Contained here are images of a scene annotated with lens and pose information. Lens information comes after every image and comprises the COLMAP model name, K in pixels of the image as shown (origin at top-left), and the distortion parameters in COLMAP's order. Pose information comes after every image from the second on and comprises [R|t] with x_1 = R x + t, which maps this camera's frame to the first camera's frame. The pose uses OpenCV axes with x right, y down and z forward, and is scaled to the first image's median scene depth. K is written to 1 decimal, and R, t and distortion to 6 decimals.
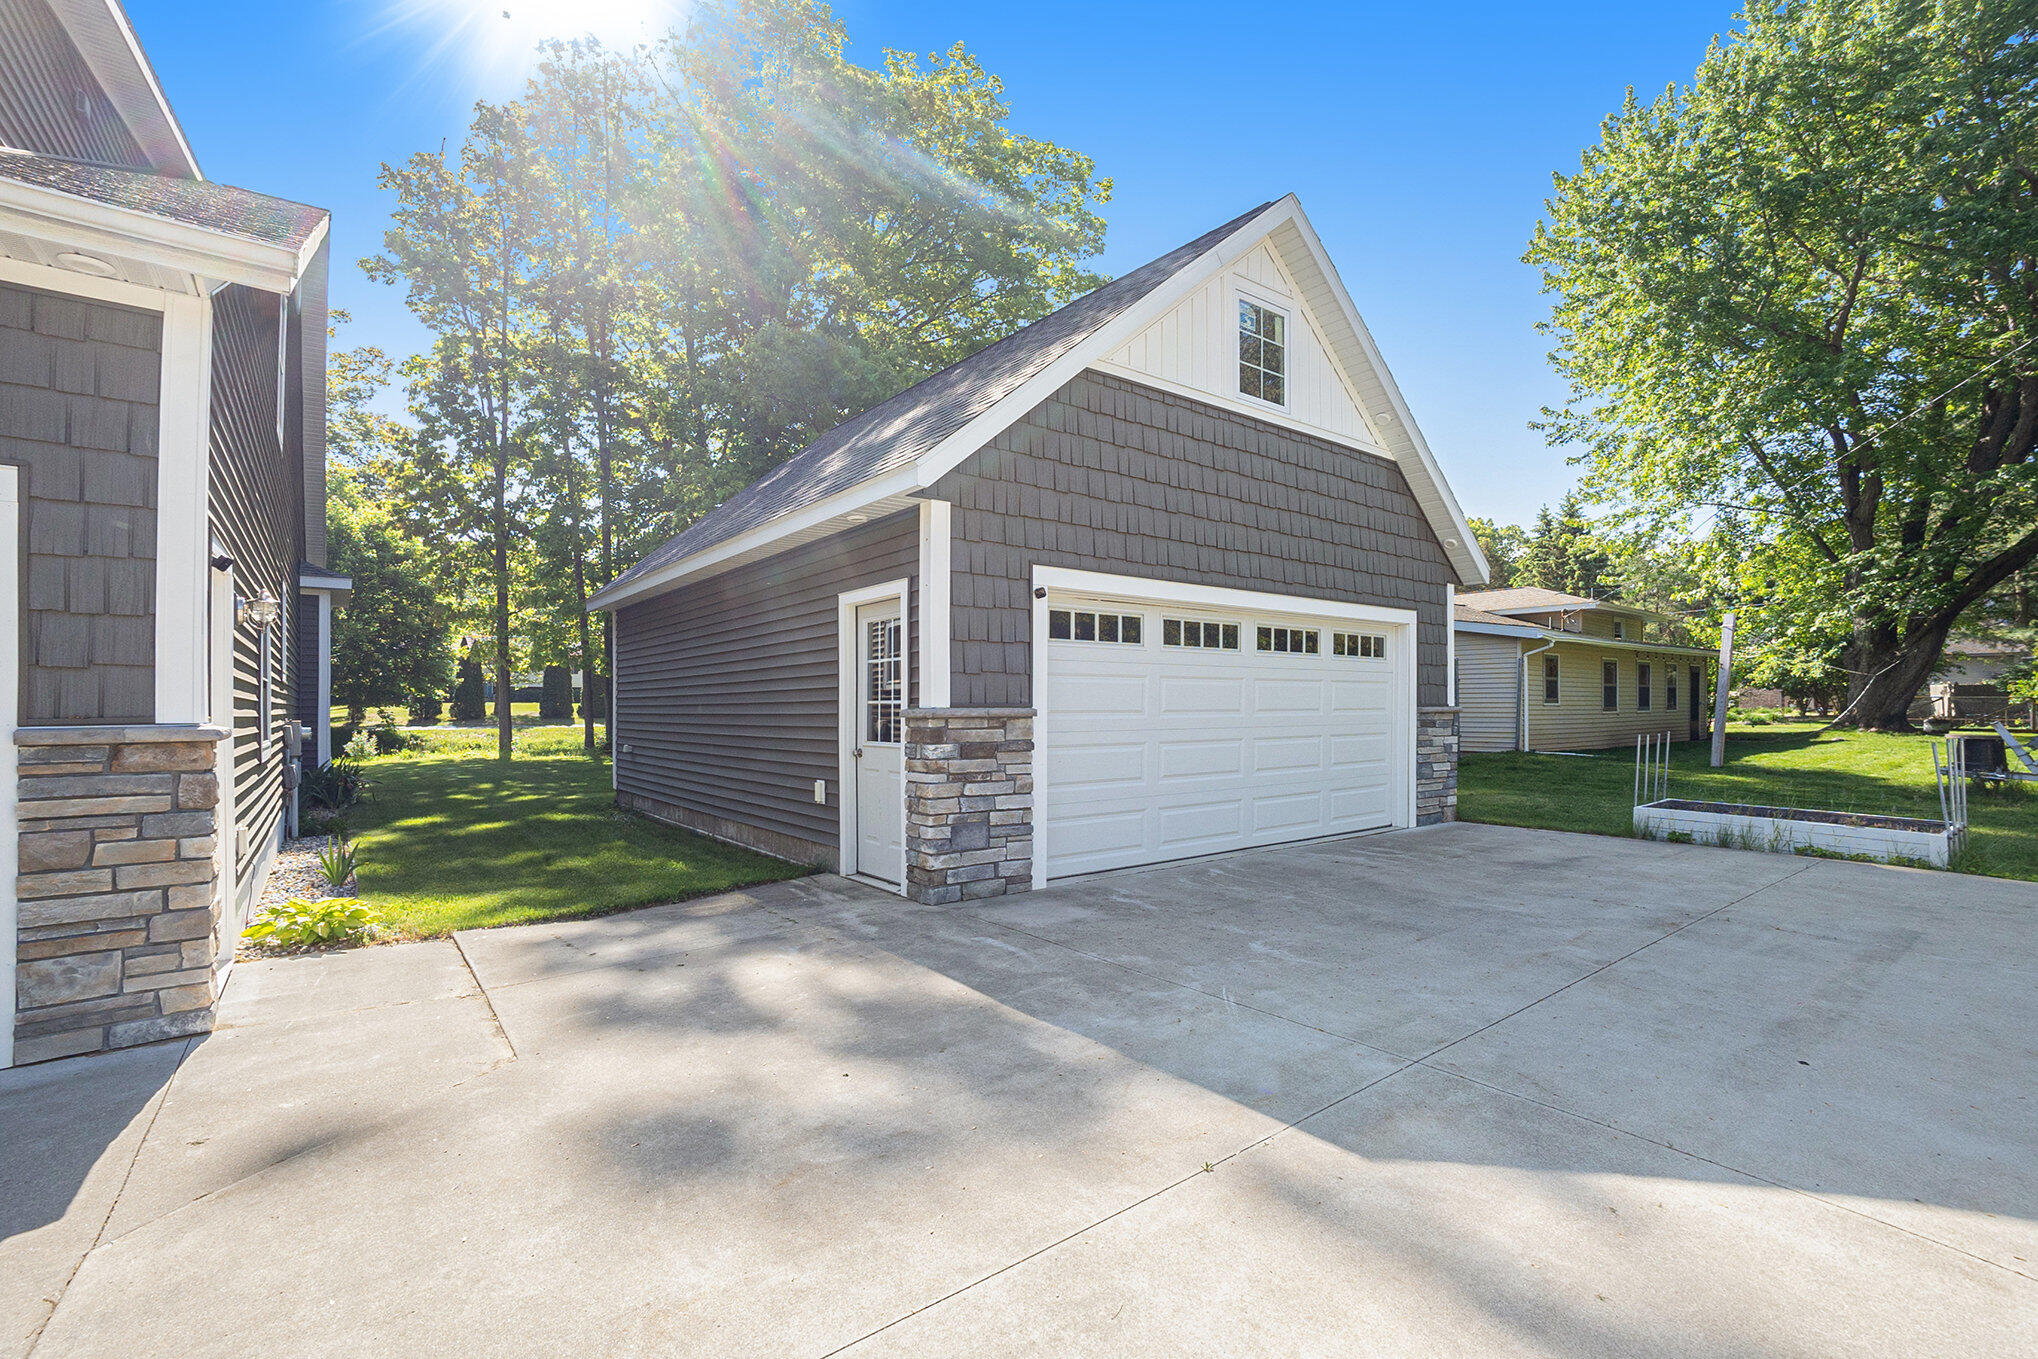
lens RADIAL K [[873.3, 0, 934.2], [0, 873.3, 710.3], [0, 0, 1]] dist [-0.035859, 0.000116]
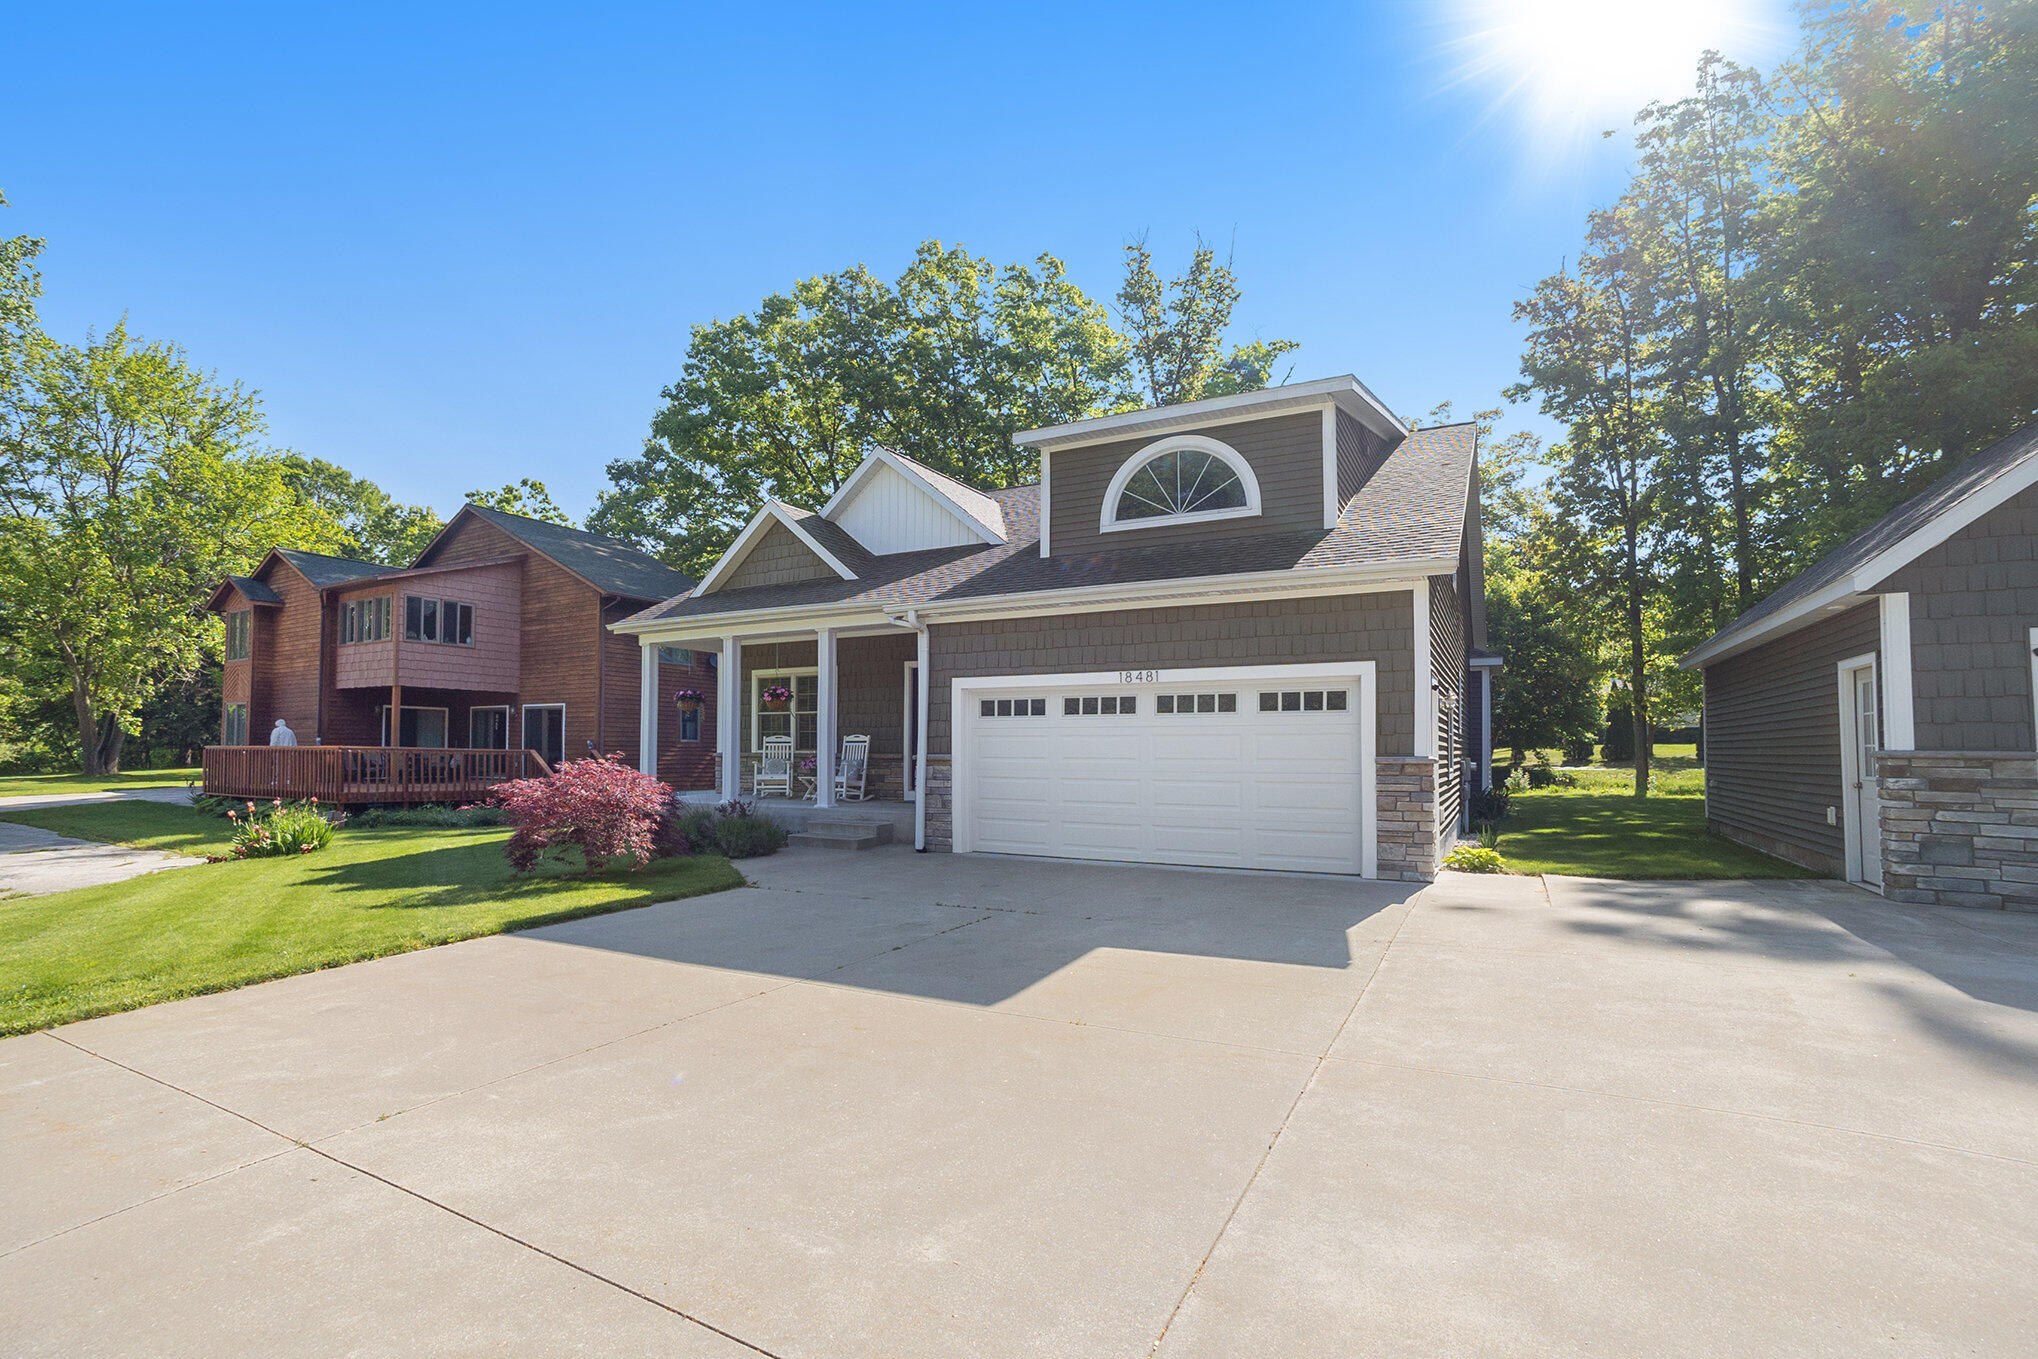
lens RADIAL K [[963.9, 0, 1017.8], [0, 963.9, 696.2], [0, 0, 1]] dist [-0.106886, 0.062355]
pose [[0.462161, -0.042344, -0.885785, 0.186648], [-0.011398, 0.998493, -0.053679, 0.001682], [0.886723, 0.034905, 0.460982, -0.244575]]
